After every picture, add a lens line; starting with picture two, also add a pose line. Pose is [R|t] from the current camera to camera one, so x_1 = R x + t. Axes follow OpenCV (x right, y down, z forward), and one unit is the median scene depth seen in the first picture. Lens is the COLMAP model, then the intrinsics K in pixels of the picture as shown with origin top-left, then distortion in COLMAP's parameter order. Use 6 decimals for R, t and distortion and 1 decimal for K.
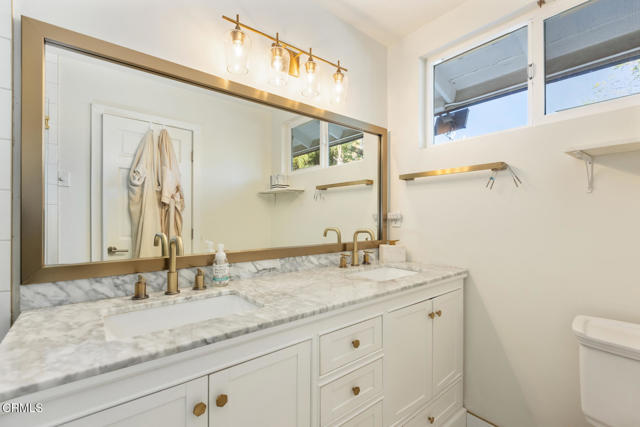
lens RADIAL K [[290.1, 0, 320.0], [0, 290.1, 213.5], [0, 0, 1]] dist [-0.002886, -0.000344]
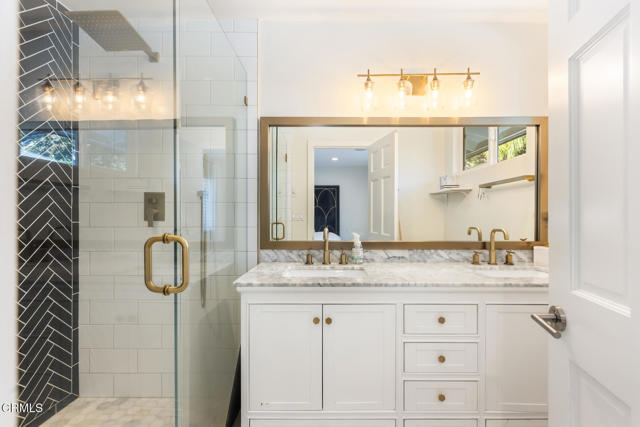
lens RADIAL K [[290.1, 0, 320.0], [0, 290.1, 213.5], [0, 0, 1]] dist [-0.002886, -0.000344]
pose [[0.763271, -0.007850, -0.646031, 0.362754], [0.008377, 0.999962, -0.002253, 0.001075], [0.646024, -0.003692, 0.763308, -0.175685]]
